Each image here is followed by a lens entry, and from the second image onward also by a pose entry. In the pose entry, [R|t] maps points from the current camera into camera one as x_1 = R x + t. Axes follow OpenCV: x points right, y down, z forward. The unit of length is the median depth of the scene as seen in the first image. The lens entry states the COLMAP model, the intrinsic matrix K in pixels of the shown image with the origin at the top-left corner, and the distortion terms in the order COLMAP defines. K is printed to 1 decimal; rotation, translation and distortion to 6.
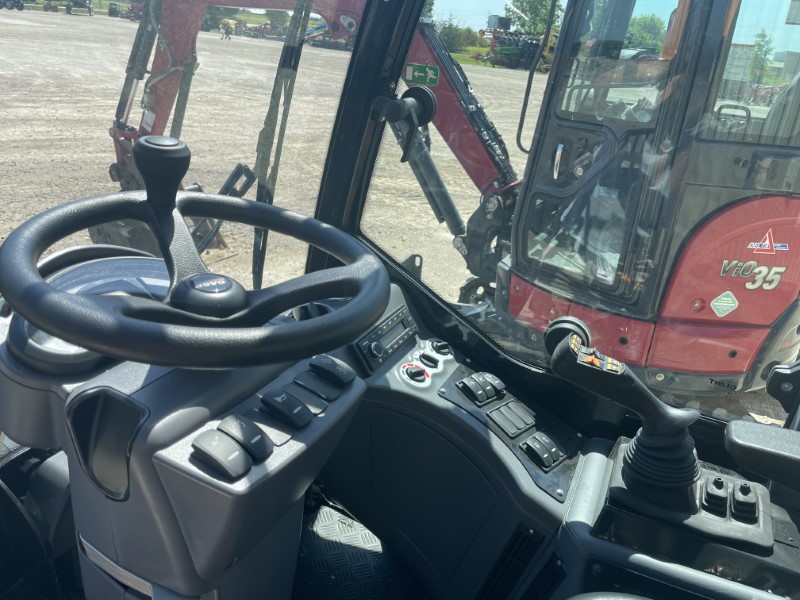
lens RADIAL K [[624.7, 0, 403.9], [0, 624.7, 280.7], [0, 0, 1]] dist [0.053304, -0.005104]
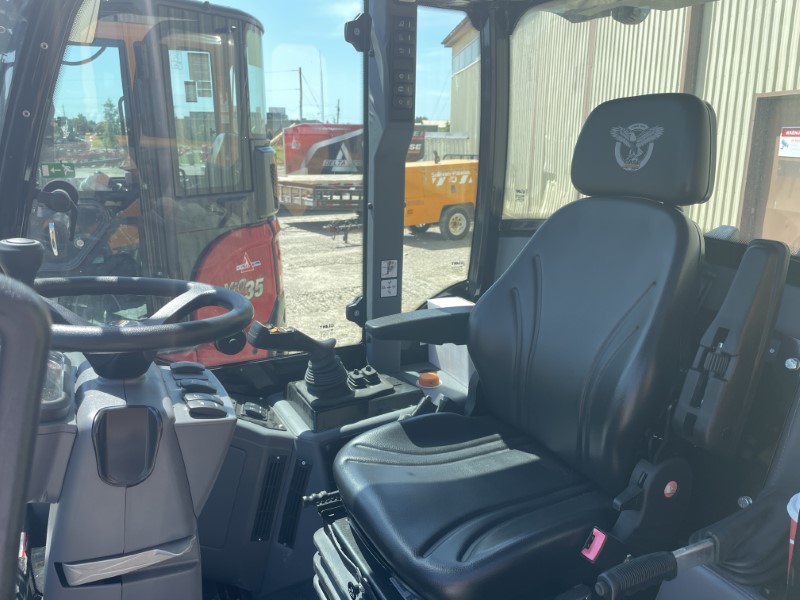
lens RADIAL K [[624.7, 0, 403.9], [0, 624.7, 280.7], [0, 0, 1]] dist [0.053304, -0.005104]
pose [[0.609147, -0.265084, 0.747443, -0.218827], [0.337733, 0.939457, 0.057939, 0.009656], [-0.717549, 0.217143, 0.661795, -0.095917]]
